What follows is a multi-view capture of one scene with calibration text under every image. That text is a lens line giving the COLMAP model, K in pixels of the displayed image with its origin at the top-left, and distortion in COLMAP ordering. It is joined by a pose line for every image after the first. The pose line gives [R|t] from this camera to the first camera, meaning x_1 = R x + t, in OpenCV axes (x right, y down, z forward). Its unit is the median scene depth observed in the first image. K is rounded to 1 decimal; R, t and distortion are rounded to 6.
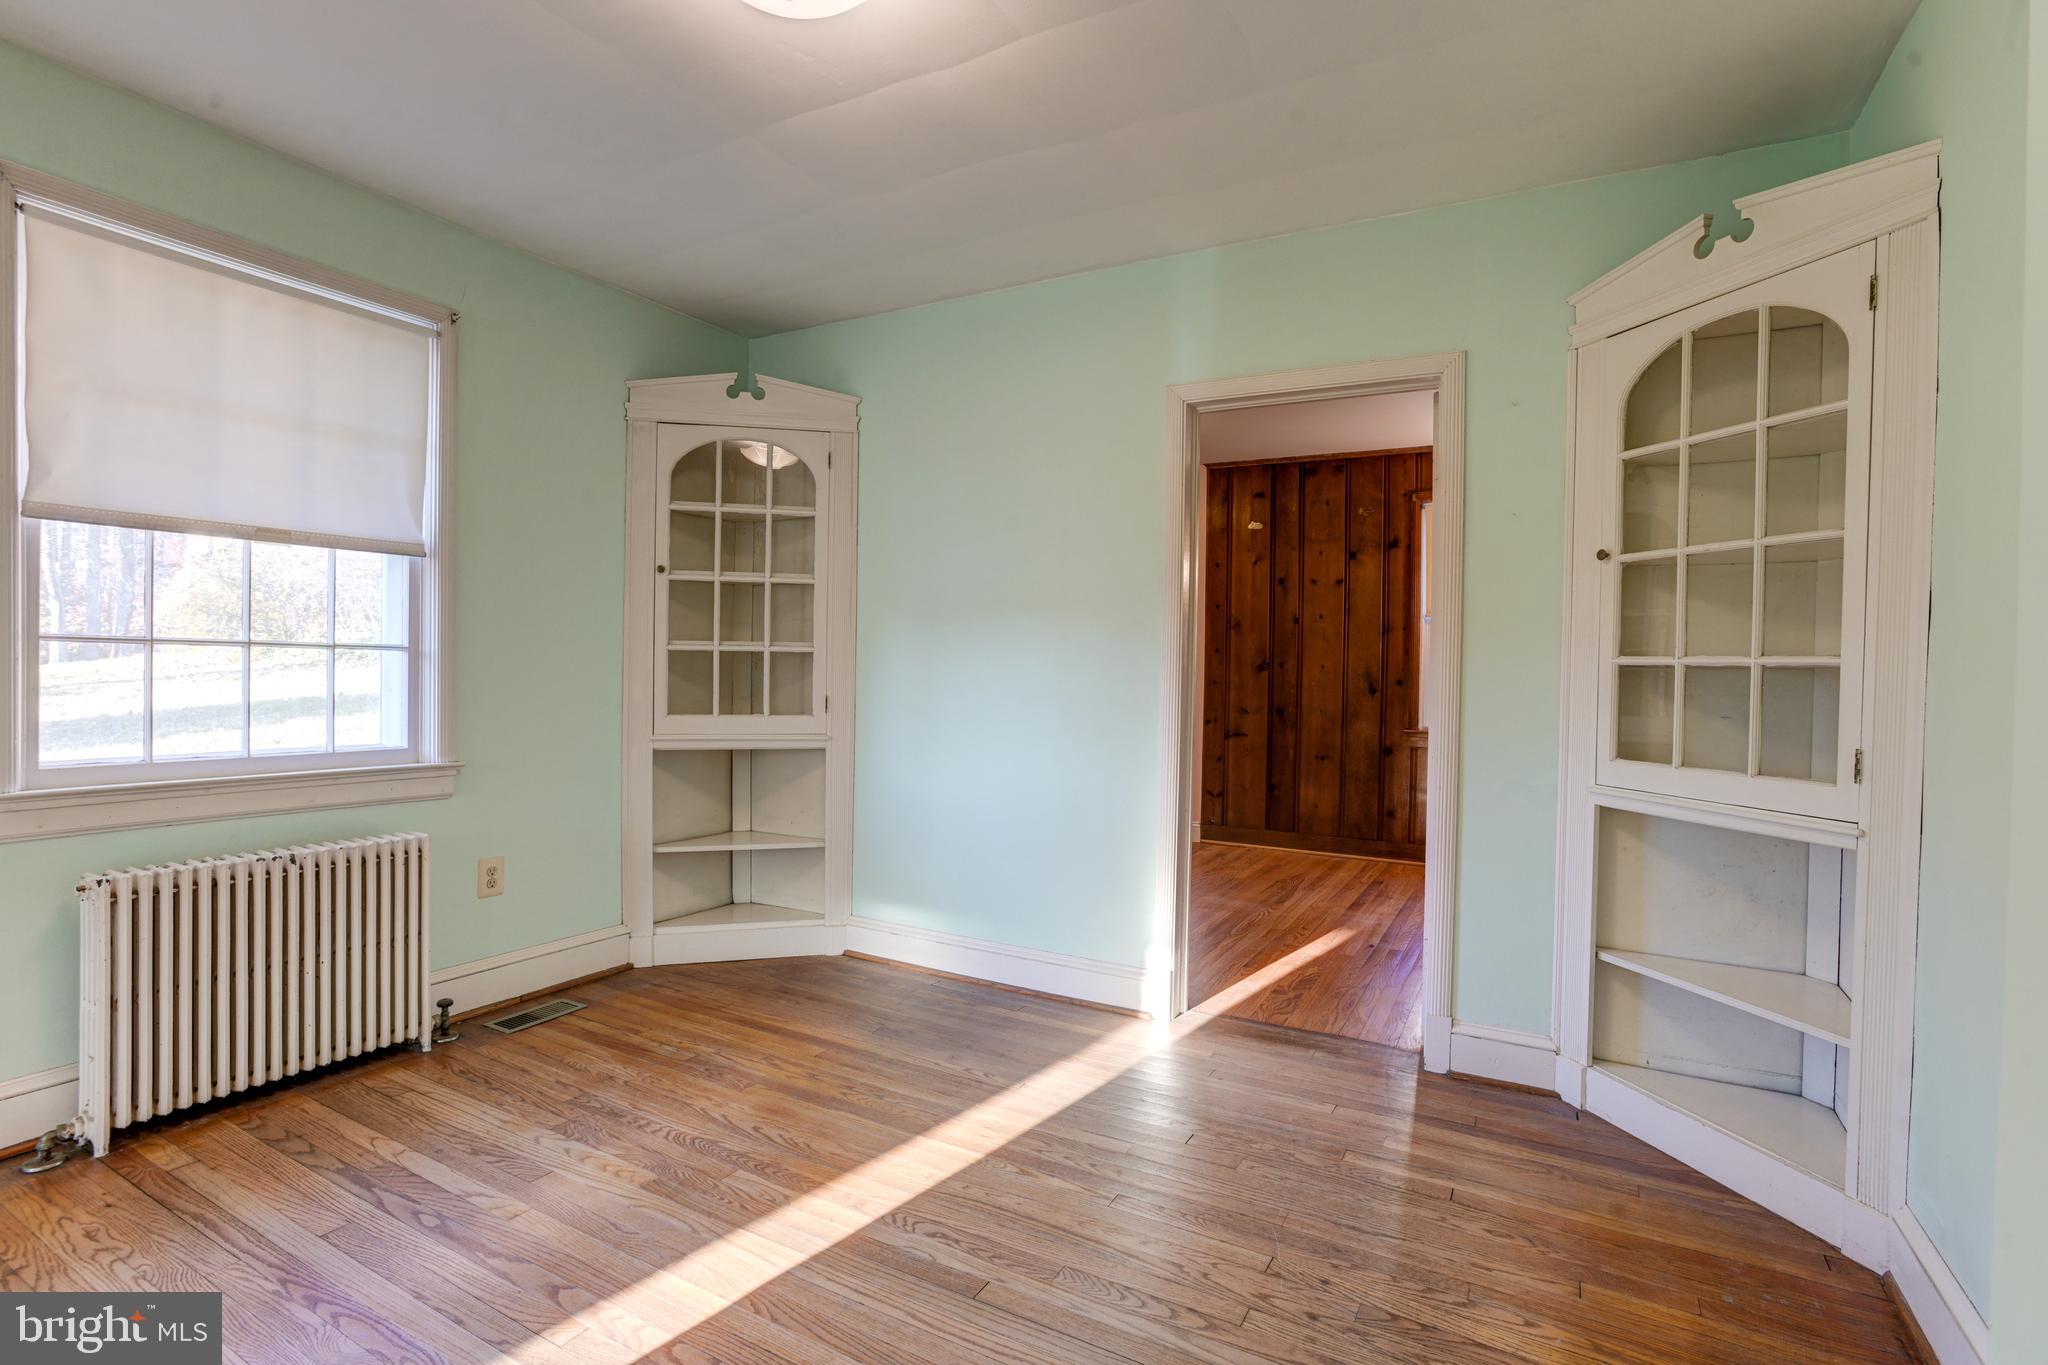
lens RADIAL K [[978.1, 0, 1022.2], [0, 978.1, 675.2], [0, 0, 1]] dist [-0.063938, 0.030940]
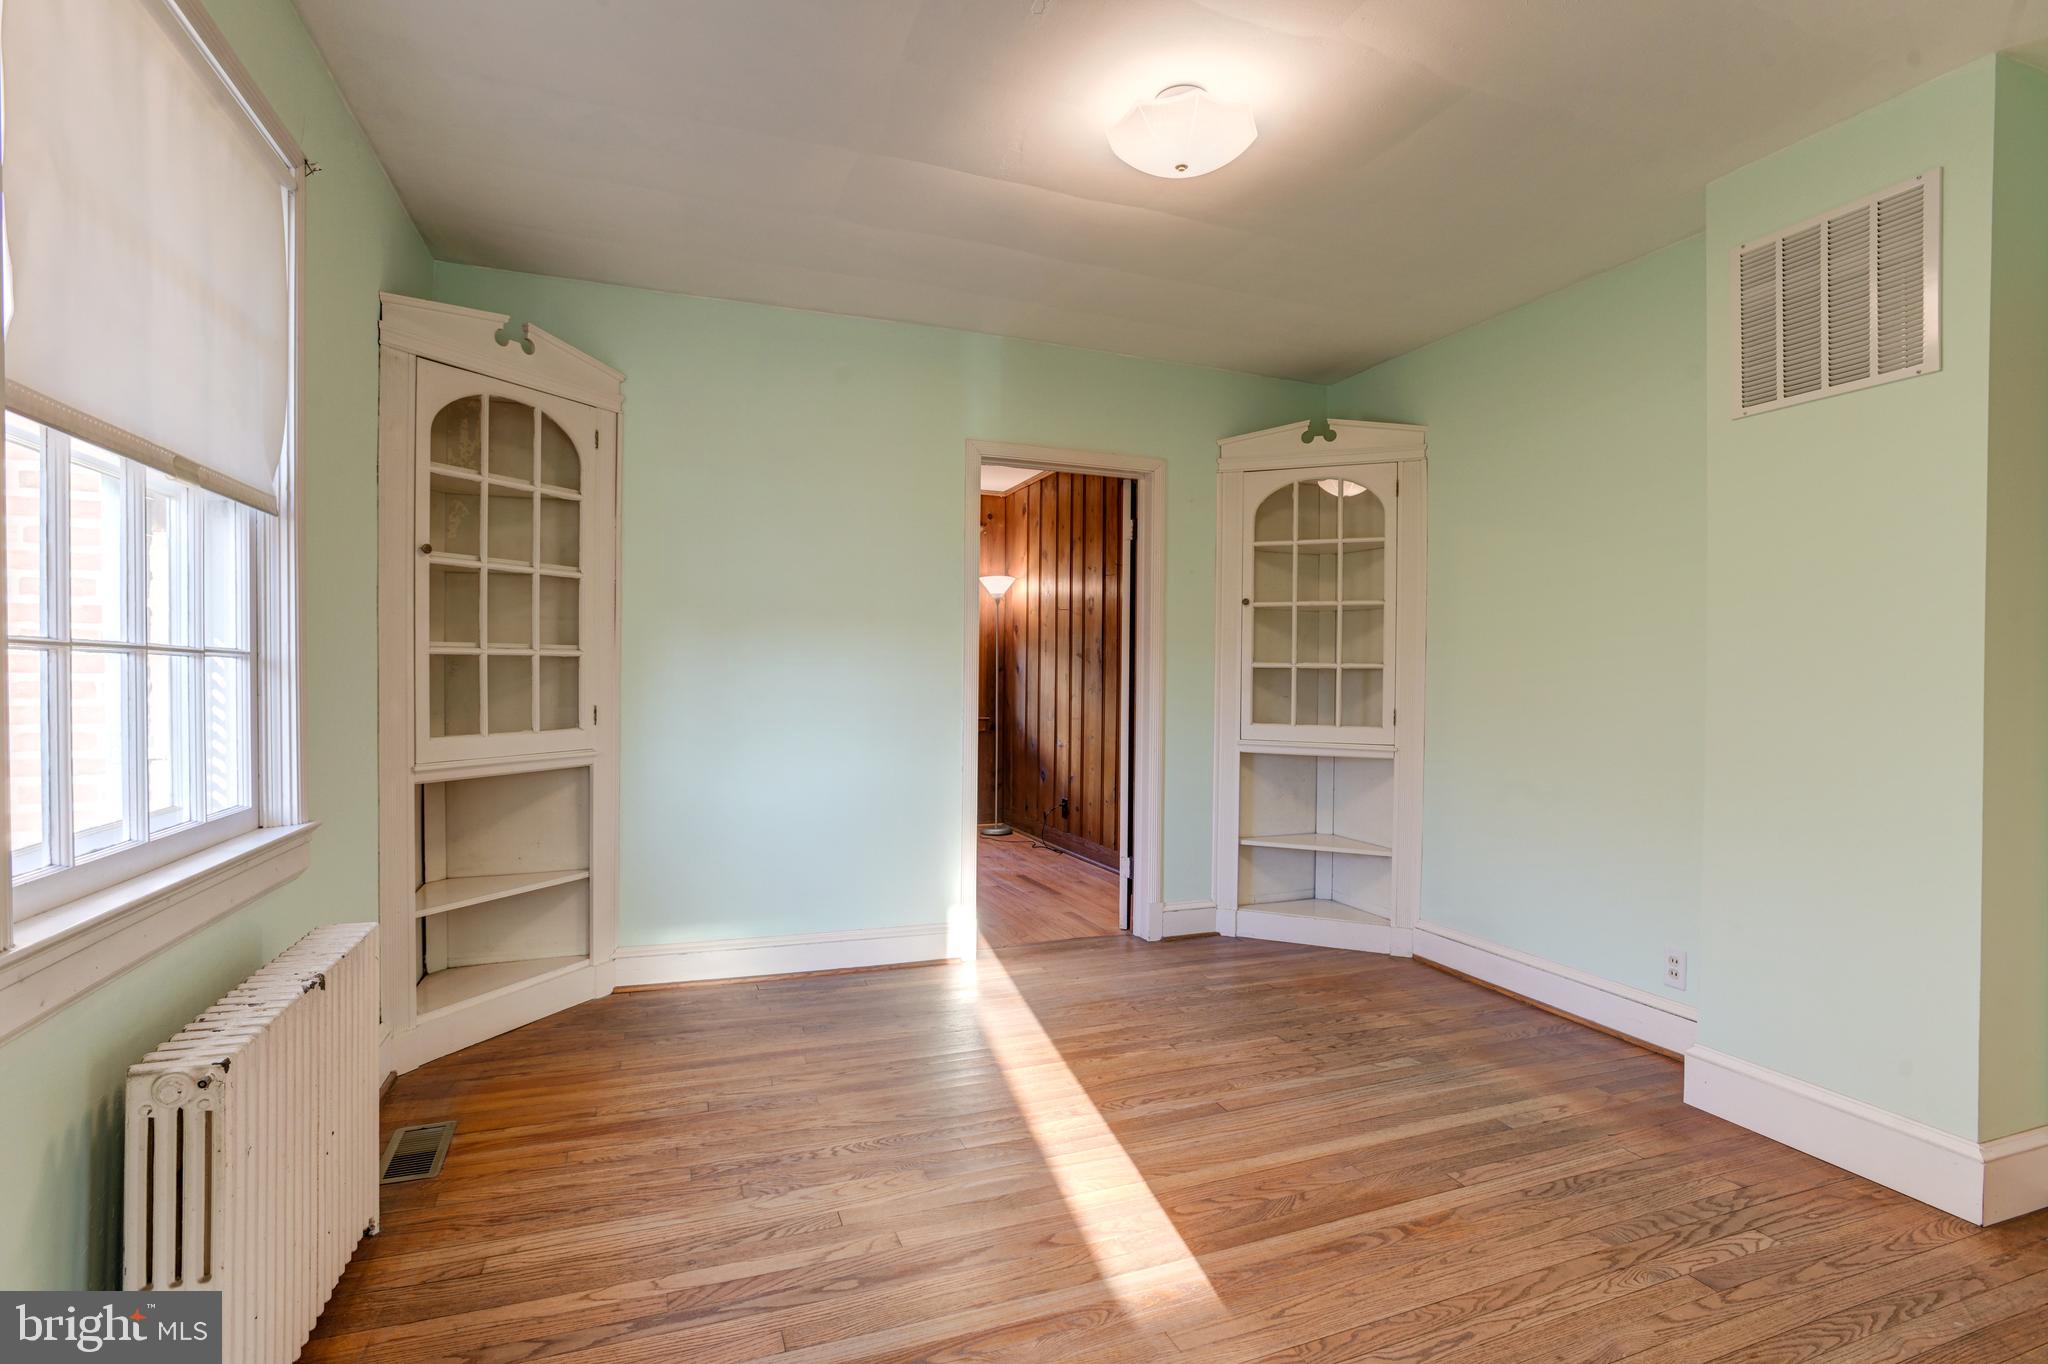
lens RADIAL K [[978.1, 0, 1022.2], [0, 978.1, 674.7], [0, 0, 1]] dist [-0.063938, 0.030940]
pose [[0.637195, -0.013975, 0.770576, -0.896162], [0.008222, 0.999902, 0.011335, -0.019631], [-0.770659, -0.000887, 0.637247, 0.202770]]
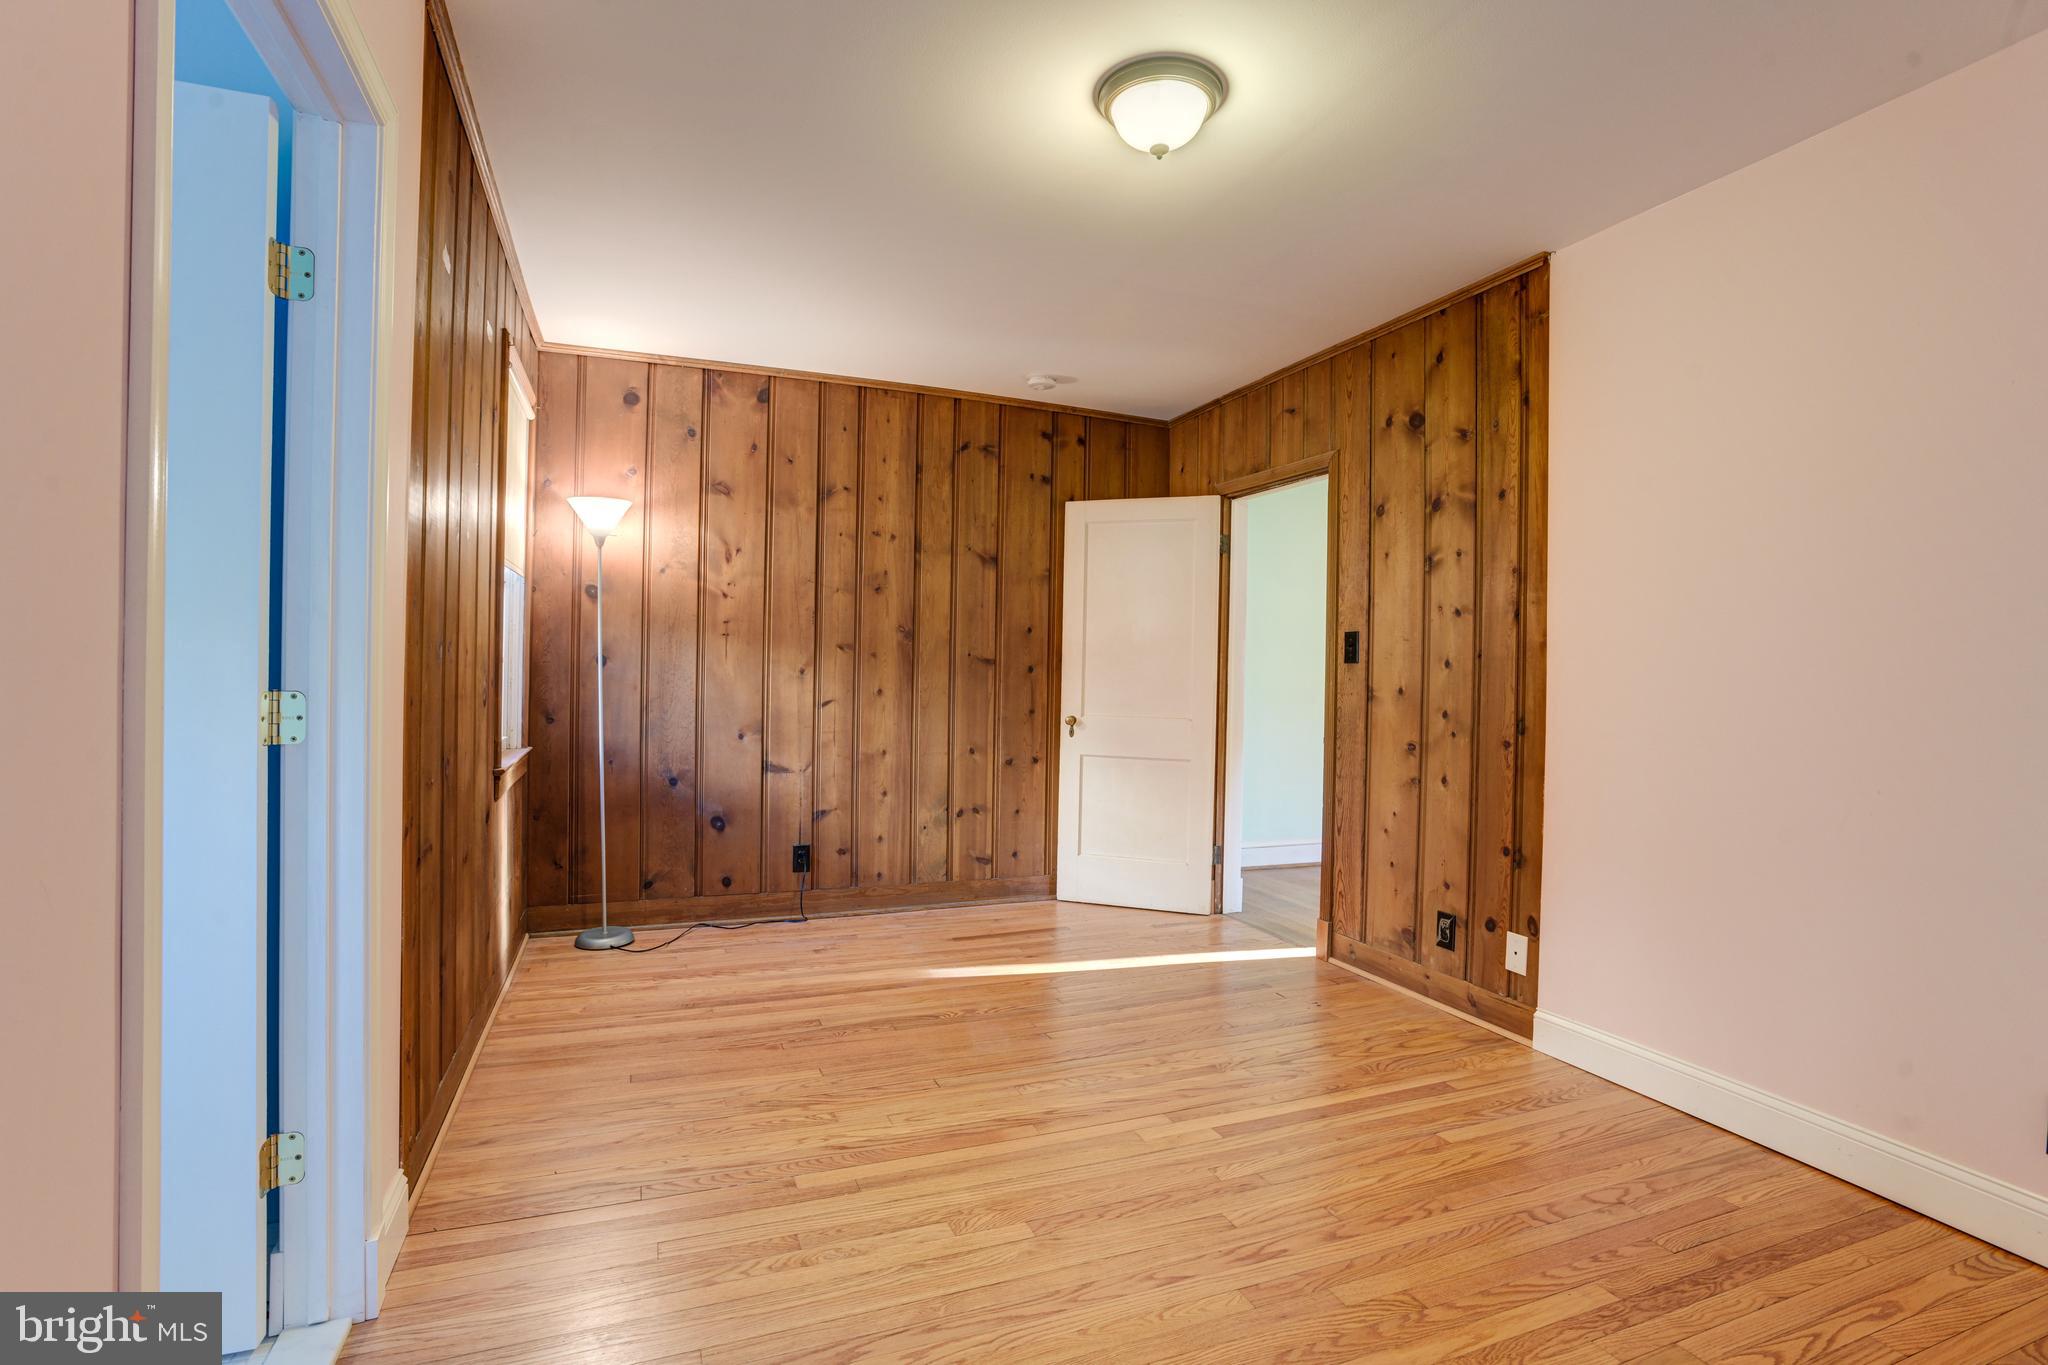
lens RADIAL K [[978.1, 0, 1022.2], [0, 978.1, 675.2], [0, 0, 1]] dist [-0.063938, 0.030940]
pose [[-0.774639, -0.032418, 0.631572, -0.362239], [-0.025808, 0.999474, 0.019648, -0.028674], [-0.631877, -0.001079, -0.775068, 2.694472]]
